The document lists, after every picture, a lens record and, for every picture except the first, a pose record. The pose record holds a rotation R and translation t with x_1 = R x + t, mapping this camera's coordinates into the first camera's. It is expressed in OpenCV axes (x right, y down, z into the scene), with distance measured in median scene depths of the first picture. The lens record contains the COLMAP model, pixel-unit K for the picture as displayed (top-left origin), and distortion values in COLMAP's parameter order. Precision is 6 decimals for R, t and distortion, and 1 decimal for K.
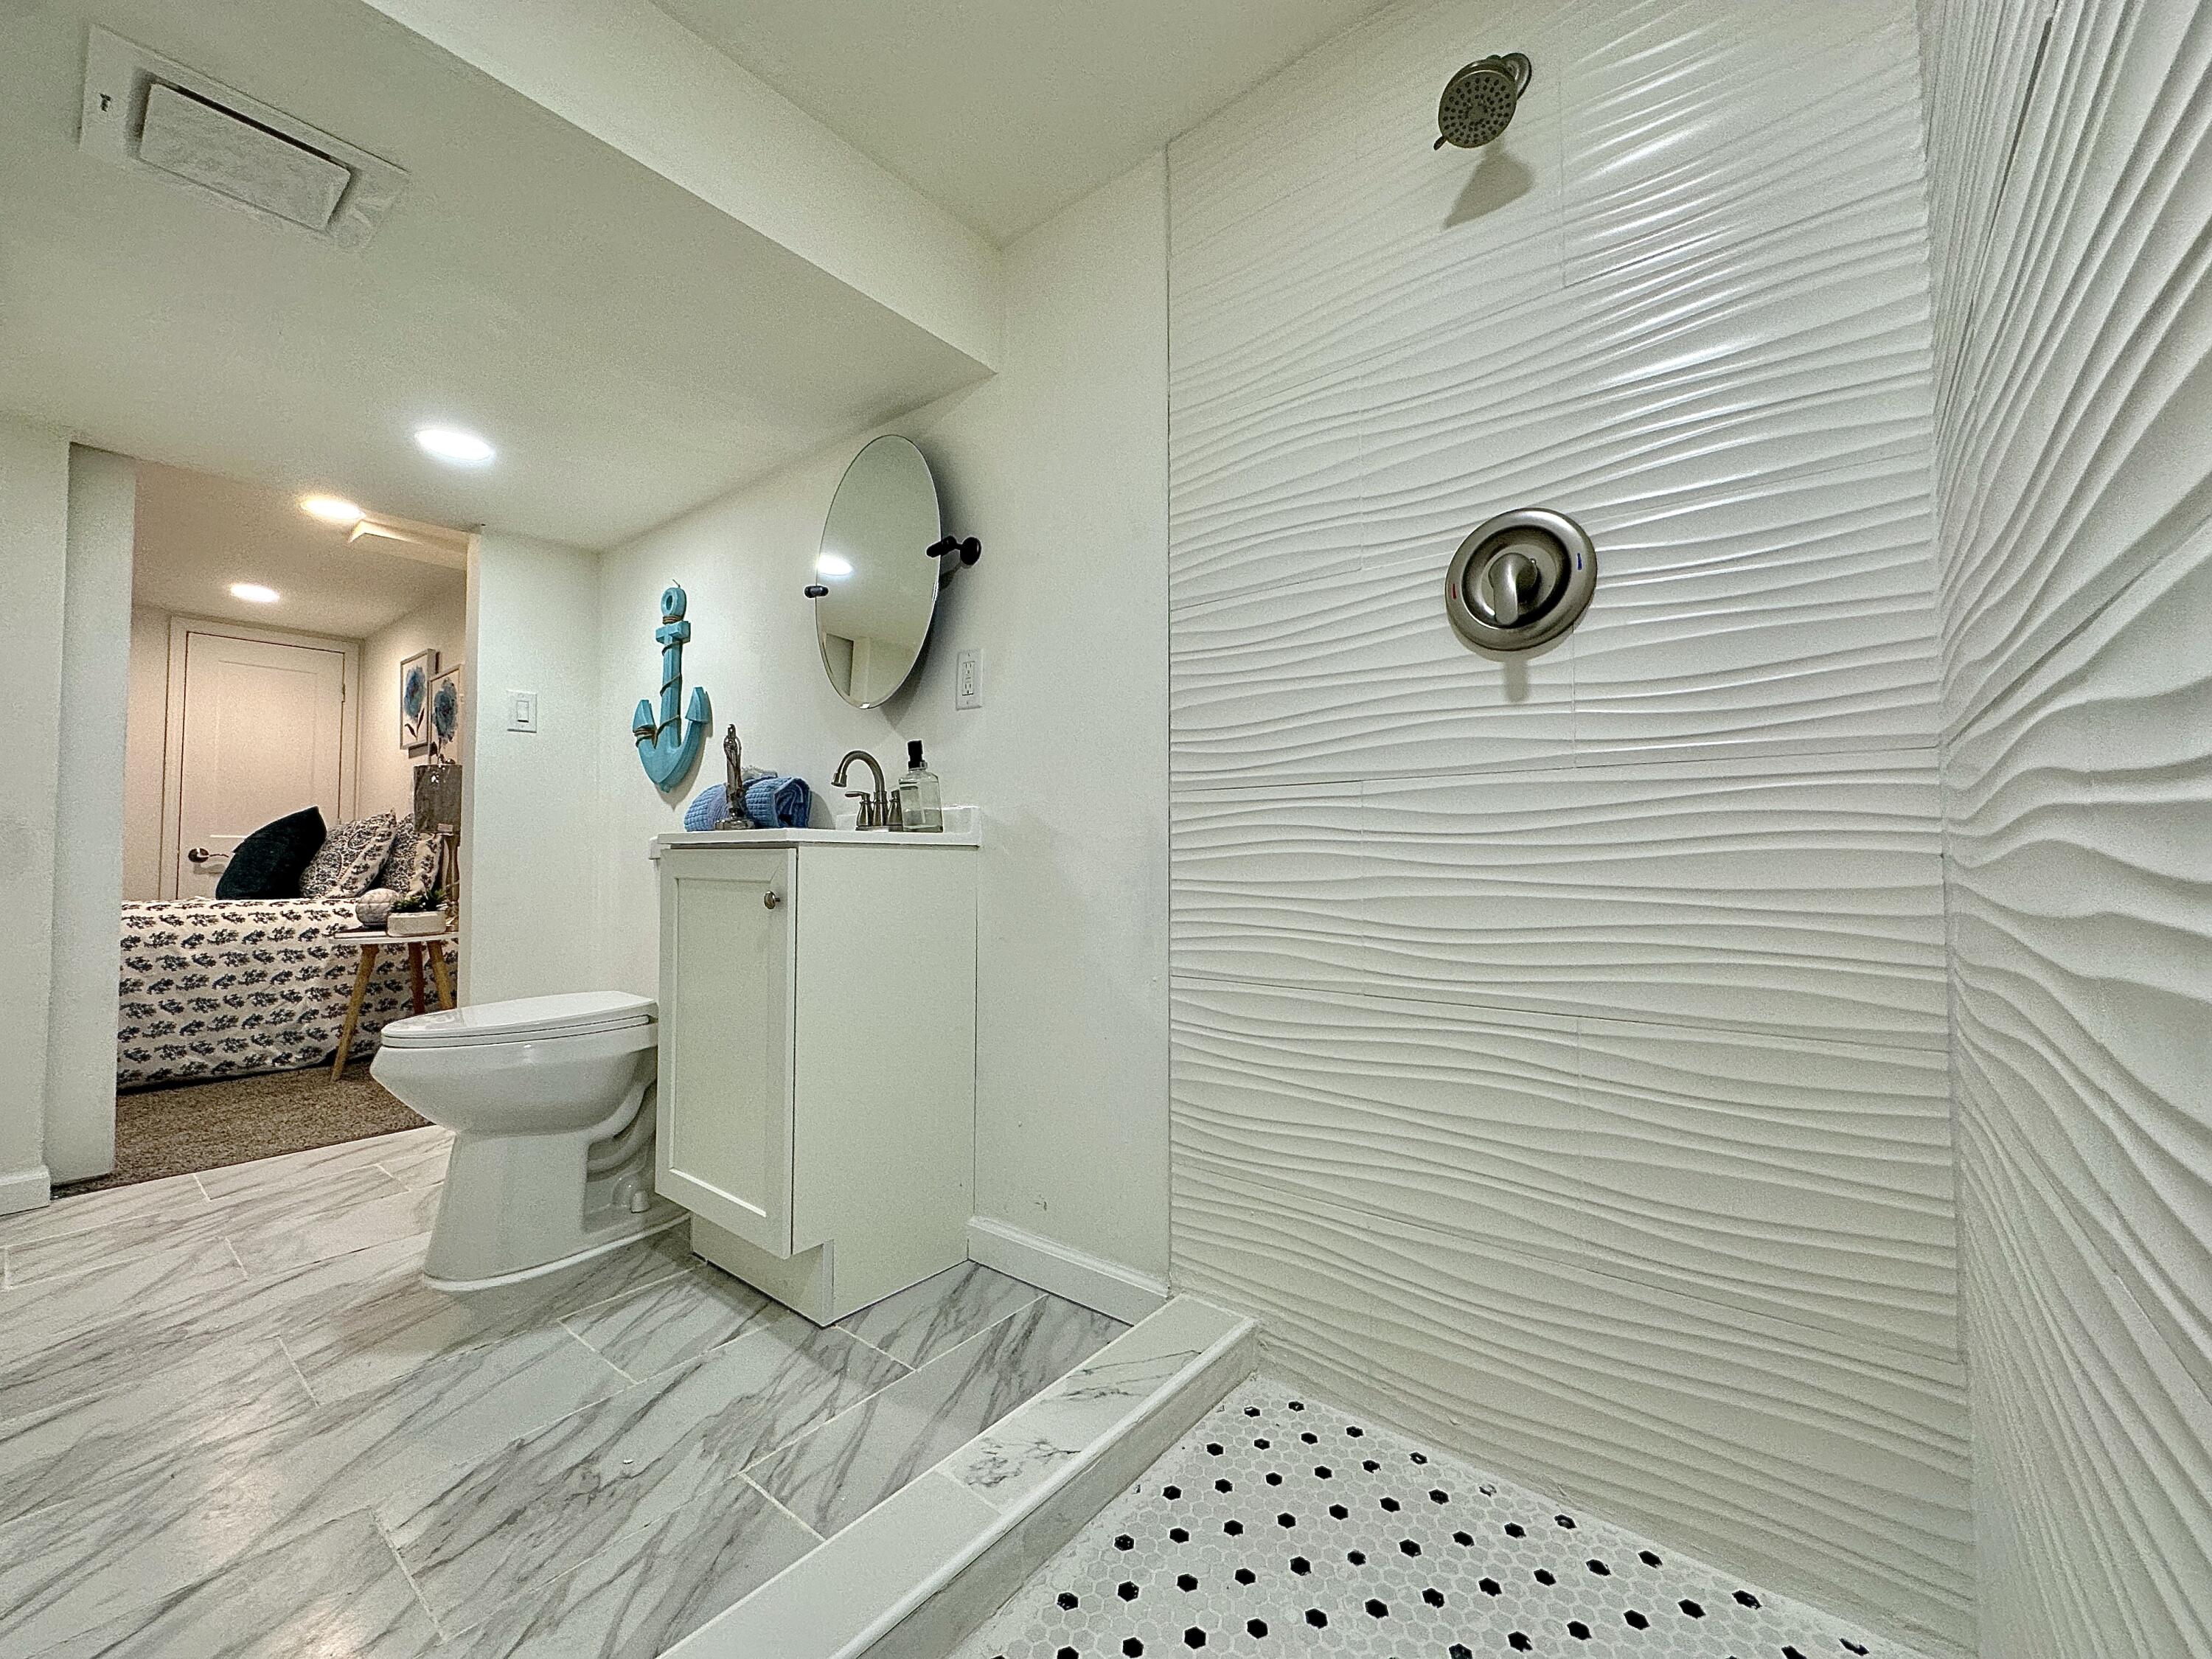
lens RADIAL K [[879.6, 0, 1106.0], [0, 879.6, 829.5], [0, 0, 1]] dist [-0.000612, -0.000048]
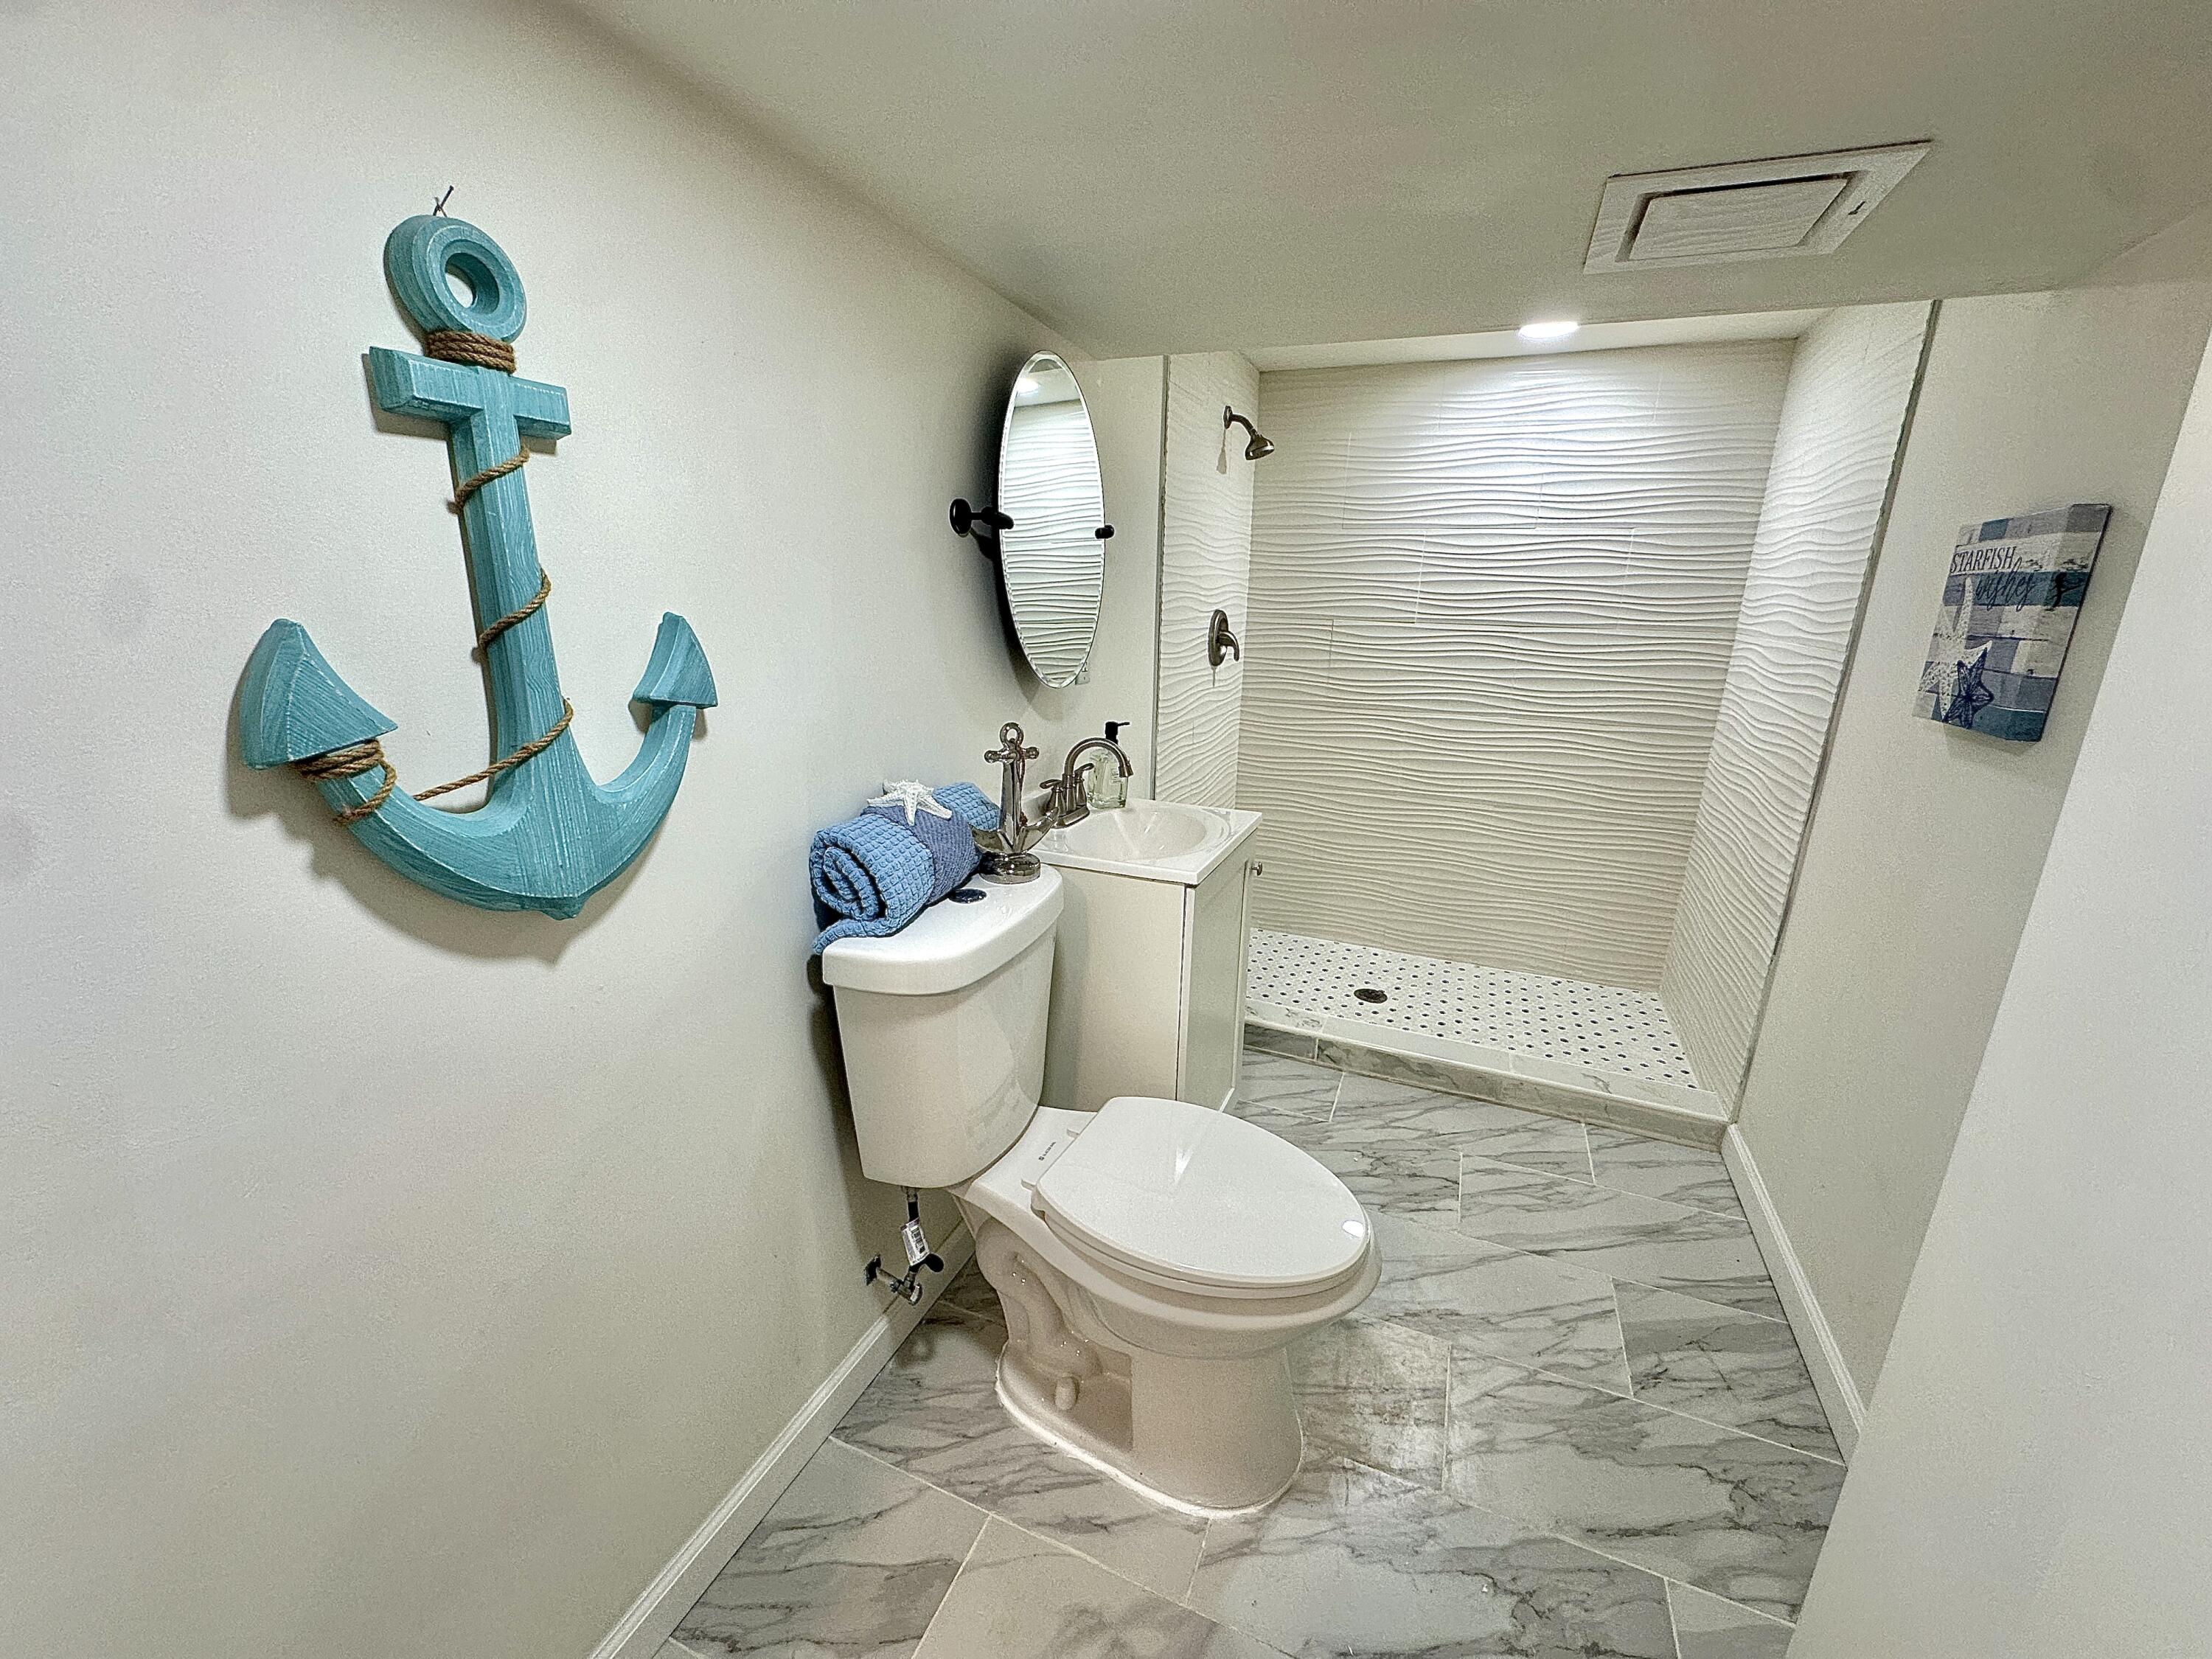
lens RADIAL K [[879.6, 0, 1106.0], [0, 879.6, 829.5], [0, 0, 1]] dist [-0.000612, -0.000048]
pose [[-0.271342, -0.261488, 0.926282, -1.949475], [-0.052287, 0.964971, 0.257093, -0.384130], [-0.961062, 0.021327, -0.275510, 2.026695]]
